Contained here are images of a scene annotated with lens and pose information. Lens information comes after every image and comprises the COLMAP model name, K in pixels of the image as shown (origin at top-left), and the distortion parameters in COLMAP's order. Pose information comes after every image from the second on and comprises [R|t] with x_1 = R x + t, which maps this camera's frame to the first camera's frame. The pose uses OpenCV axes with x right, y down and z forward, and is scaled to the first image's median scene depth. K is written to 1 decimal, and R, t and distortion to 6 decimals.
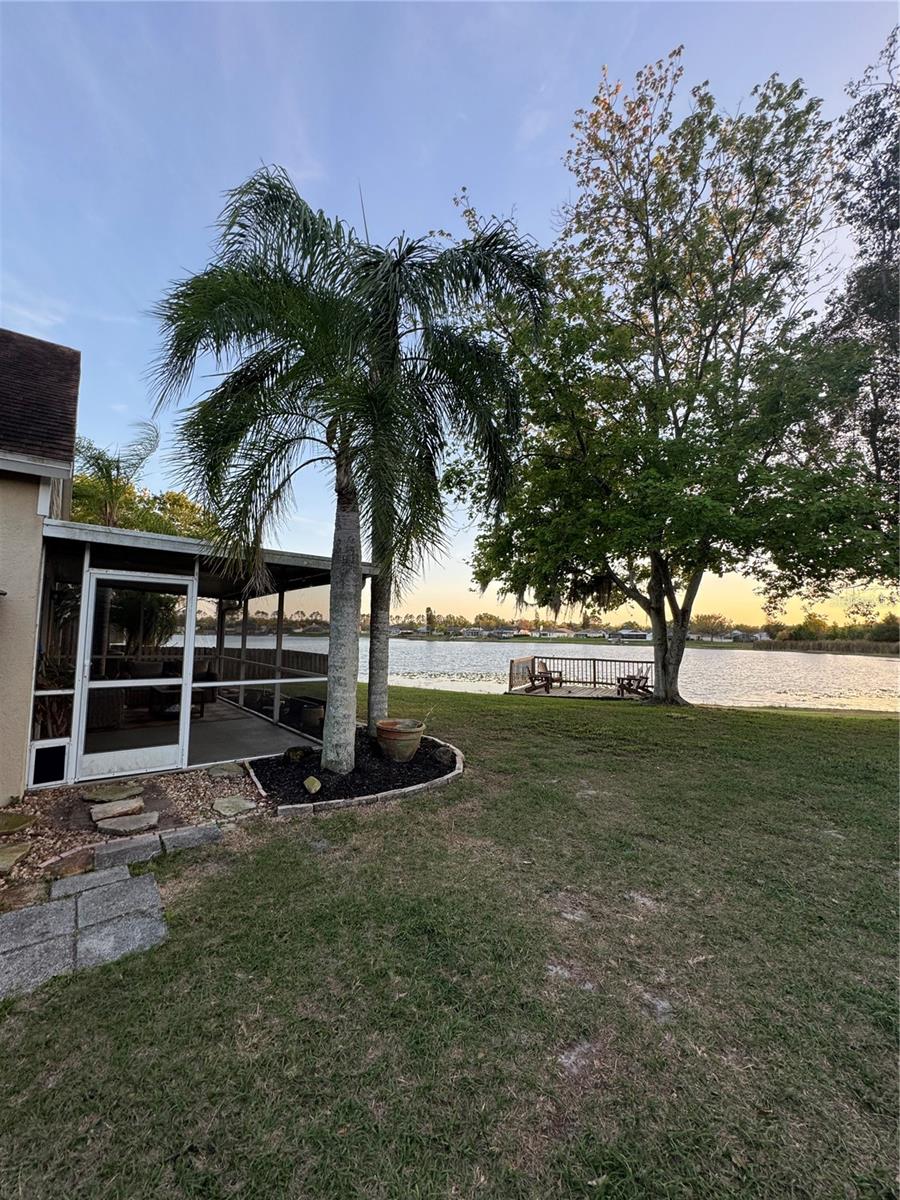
lens RADIAL K [[479.6, 0, 450.7], [0, 479.6, 599.8], [0, 0, 1]] dist [-0.001852, 0.000721]
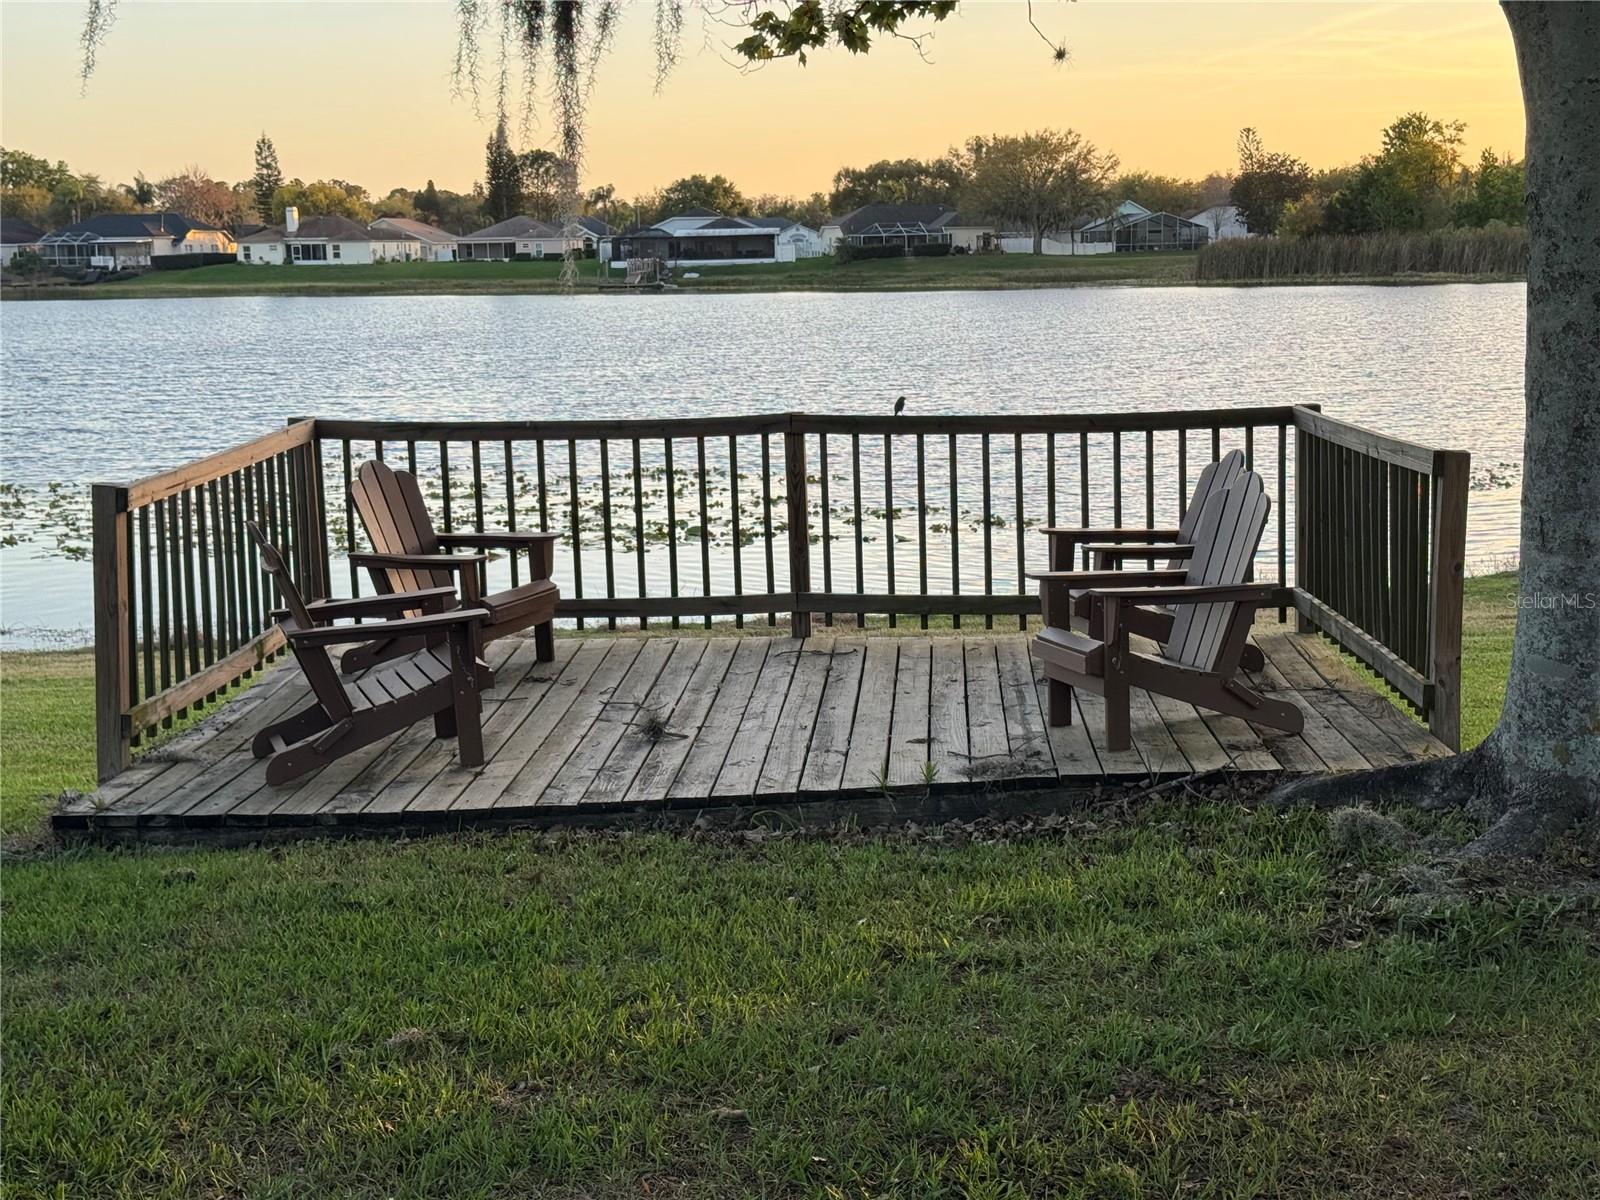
lens RADIAL K [[2219.8, 0, 786.7], [0, 2219.8, 601.7], [0, 0, 1]] dist [0.207226, -0.366767]
pose [[0.920226, -0.097484, 0.379053, 0.215125], [0.009652, 0.973843, 0.227018, 0.113972], [-0.391269, -0.205249, 0.897096, 1.430692]]
